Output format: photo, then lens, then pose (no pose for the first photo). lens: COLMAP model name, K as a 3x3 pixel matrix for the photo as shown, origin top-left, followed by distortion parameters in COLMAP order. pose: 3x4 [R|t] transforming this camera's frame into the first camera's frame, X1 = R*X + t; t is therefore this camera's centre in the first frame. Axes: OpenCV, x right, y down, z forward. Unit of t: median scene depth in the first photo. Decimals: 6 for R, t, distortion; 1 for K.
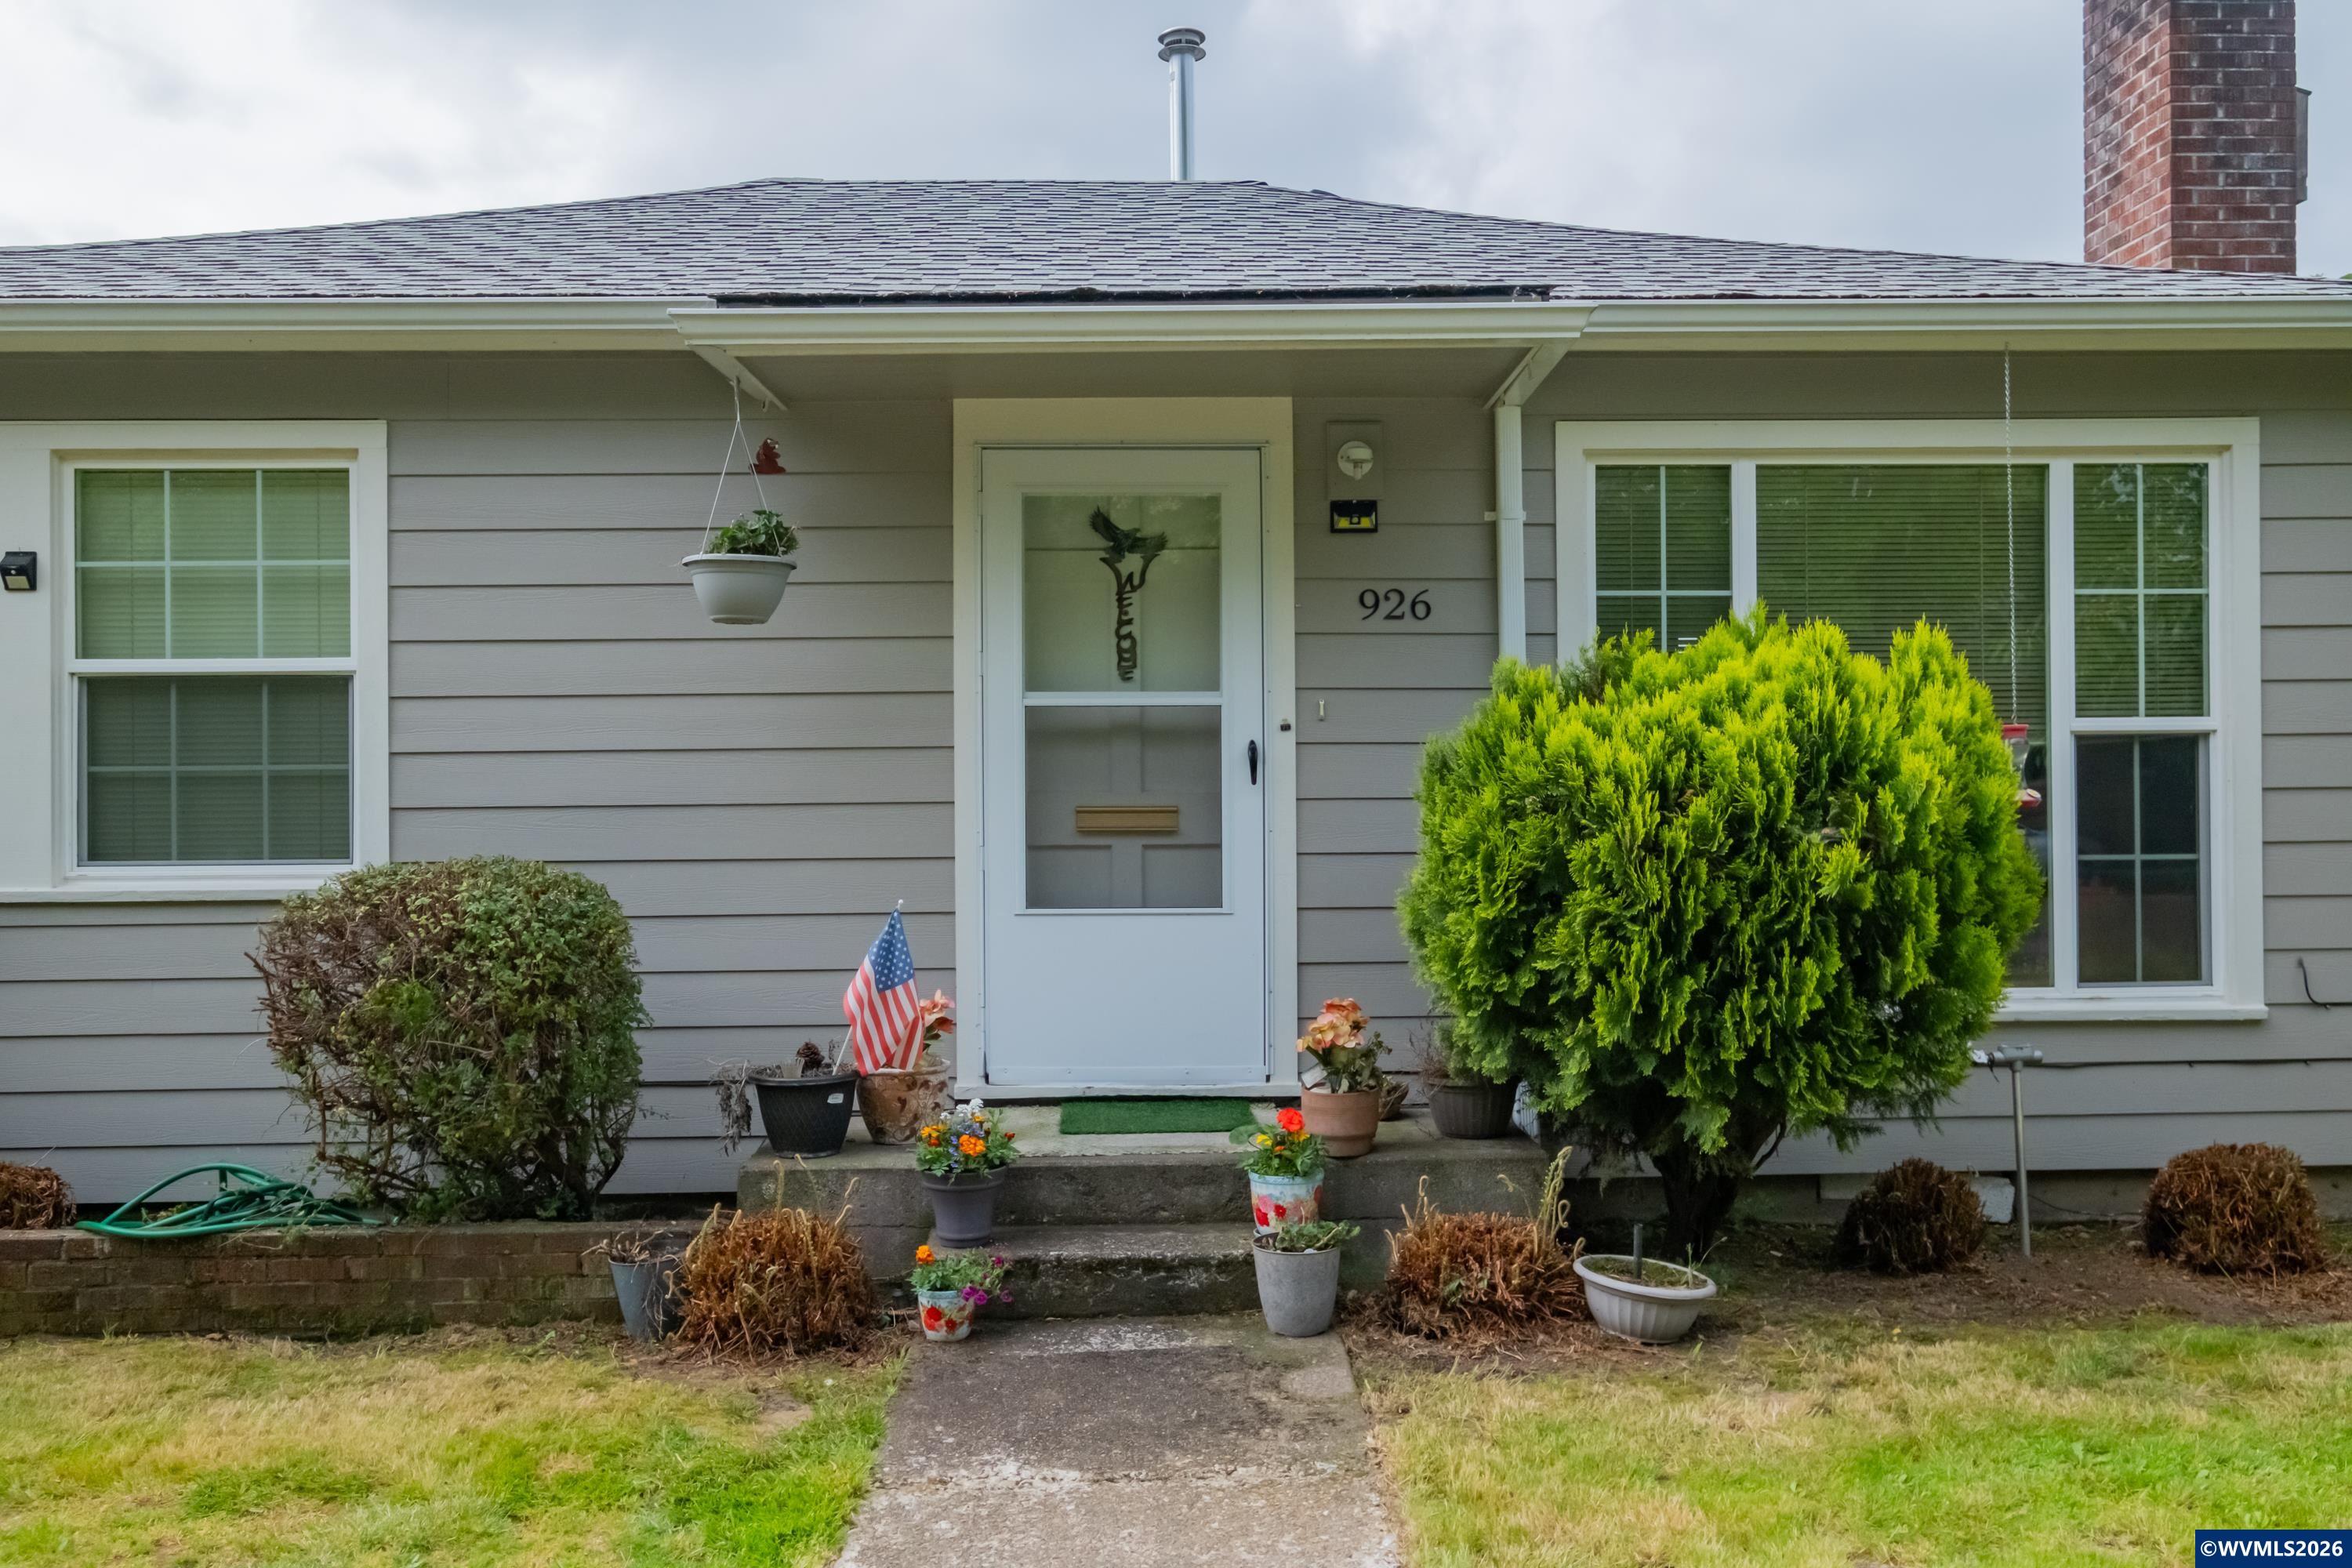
lens RADIAL K [[1954.0, 0, 1176.0], [0, 1954.0, 784.0], [0, 0, 1]] dist [-0.002218, 0.007000]
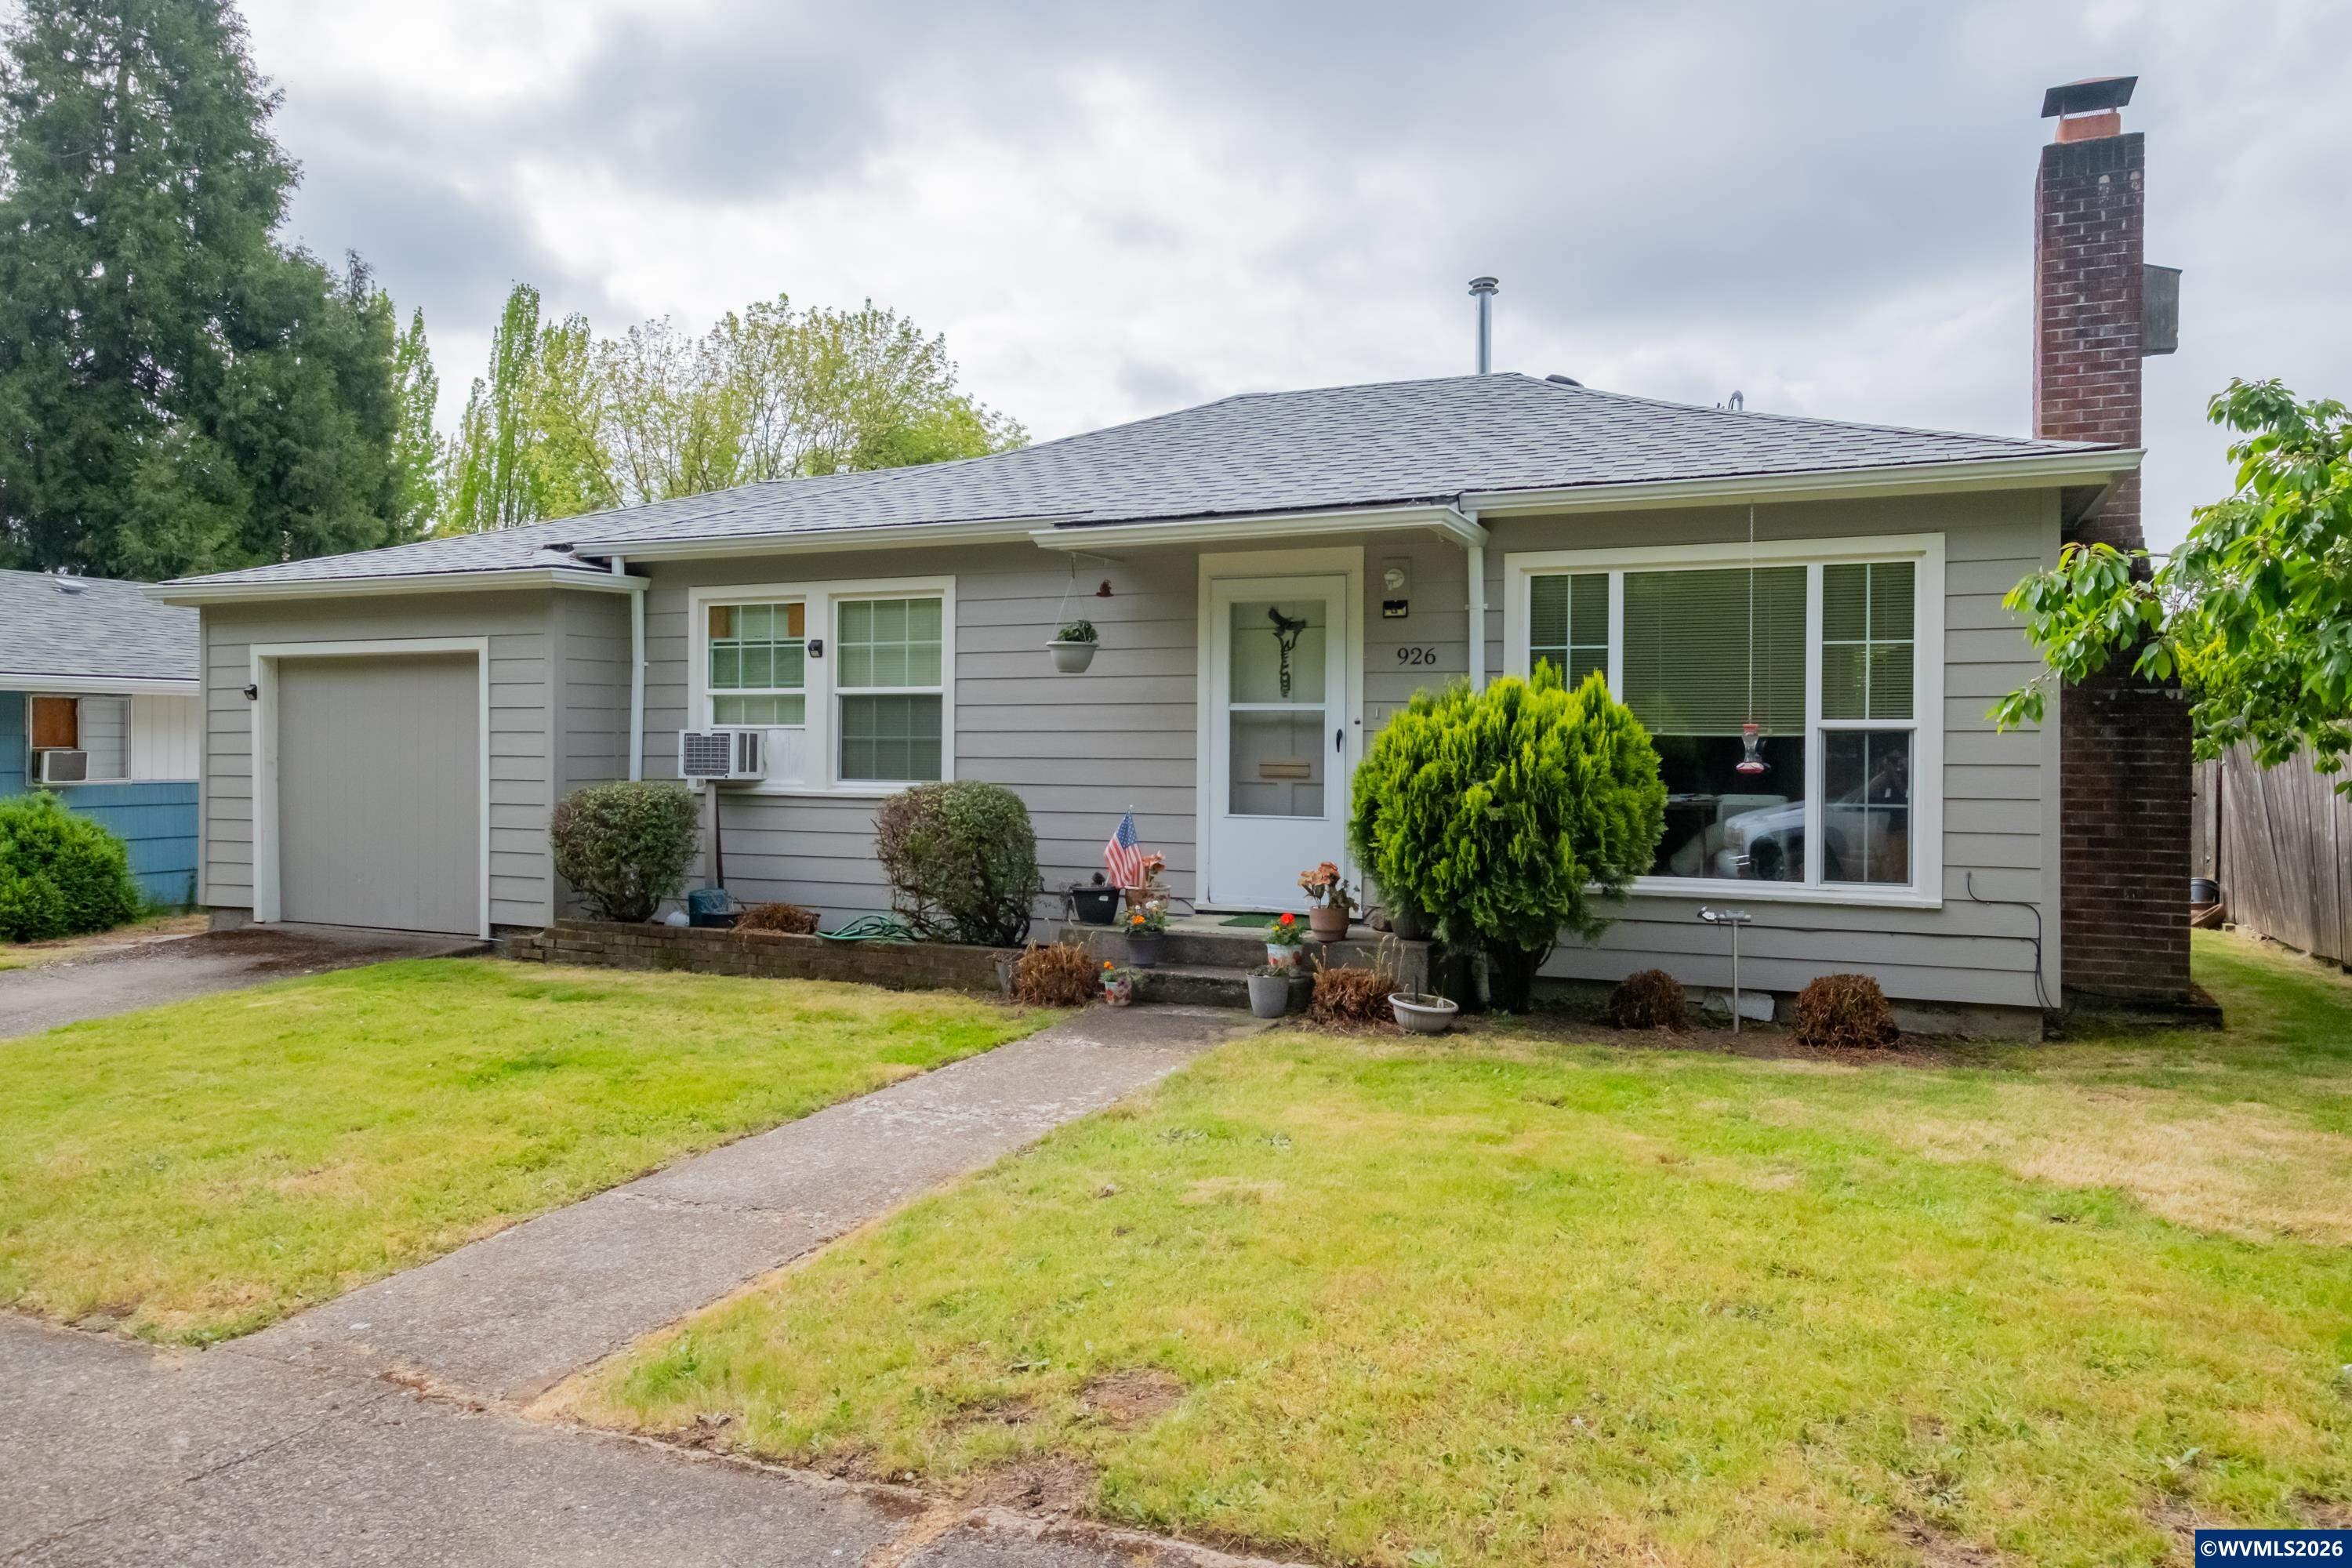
lens RADIAL K [[1583.0, 0, 1174.2], [0, 1583.0, 745.3], [0, 0, 1]] dist [0.005648, 0.001360]
pose [[0.900377, 0.013830, -0.434890, 0.559976], [-0.011713, 0.999903, 0.007548, -0.016302], [0.434952, -0.001702, 0.900452, -0.448392]]
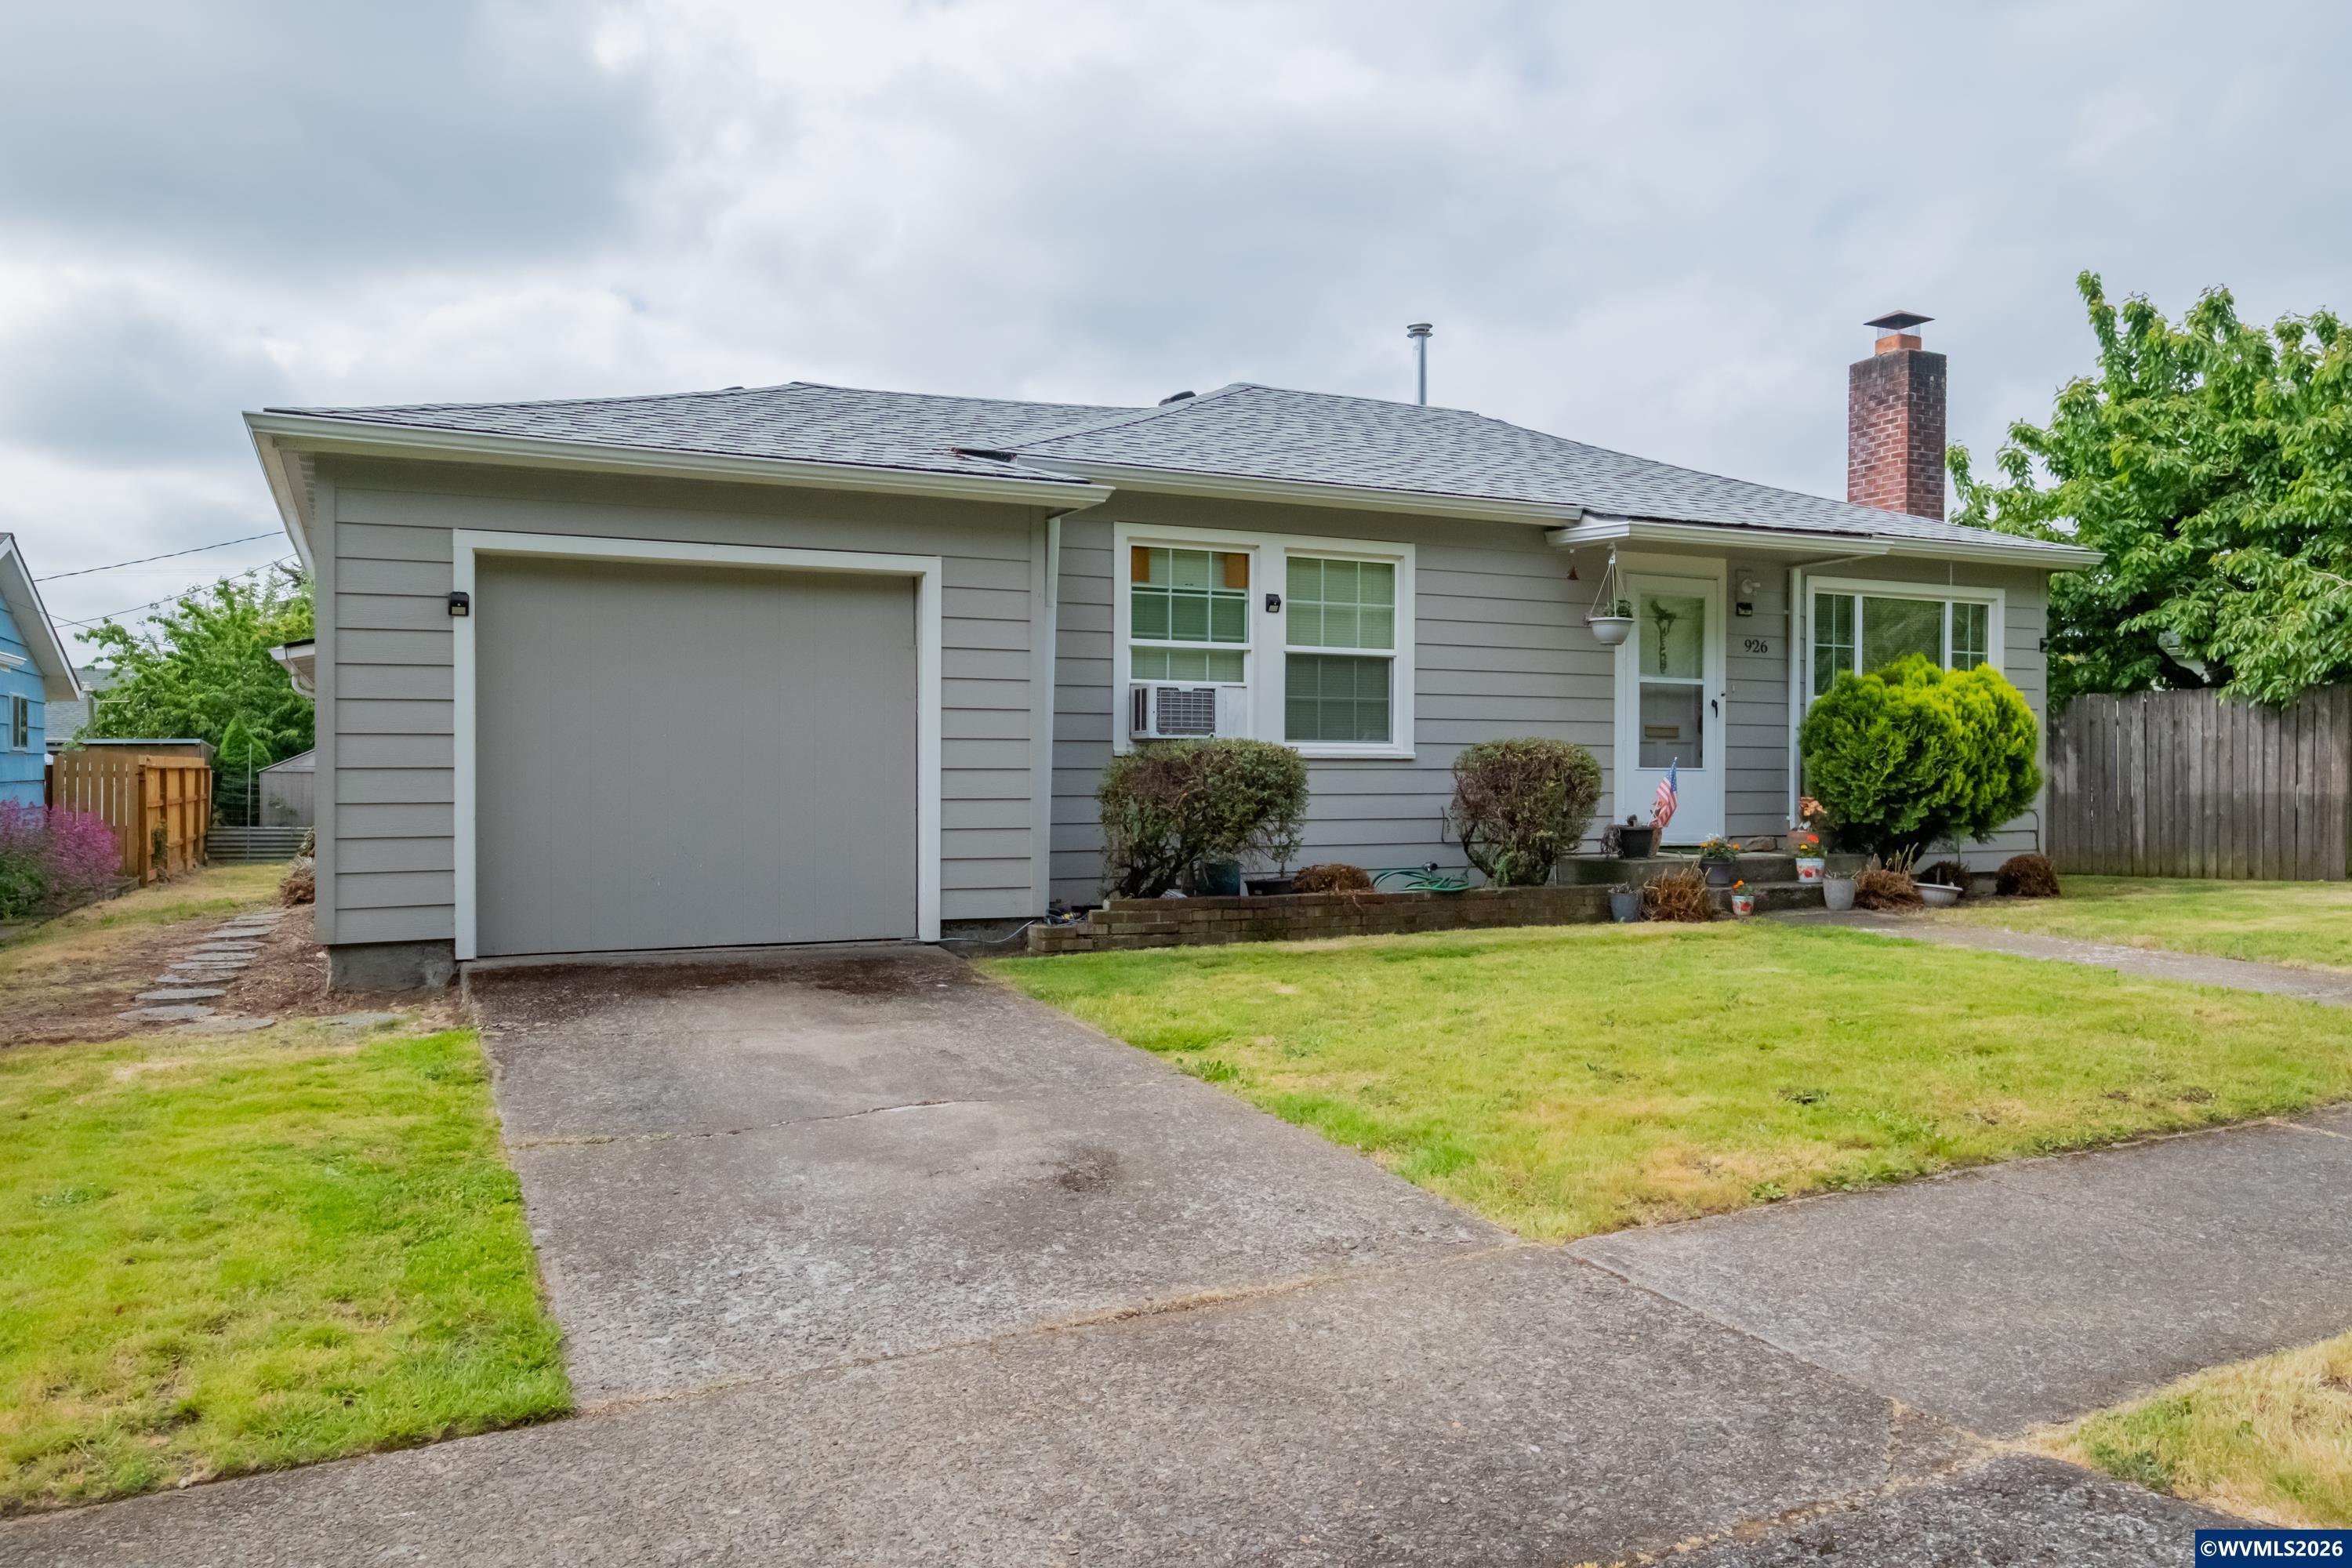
lens RADIAL K [[1720.1, 0, 1176.0], [0, 1720.1, 784.0], [0, 0, 1]] dist [0.002311, 0.002535]
pose [[0.909576, 0.009990, 0.415417, -1.452190], [-0.015705, 0.999823, 0.010343, 0.070620], [-0.415240, -0.015932, 0.909573, -0.667520]]
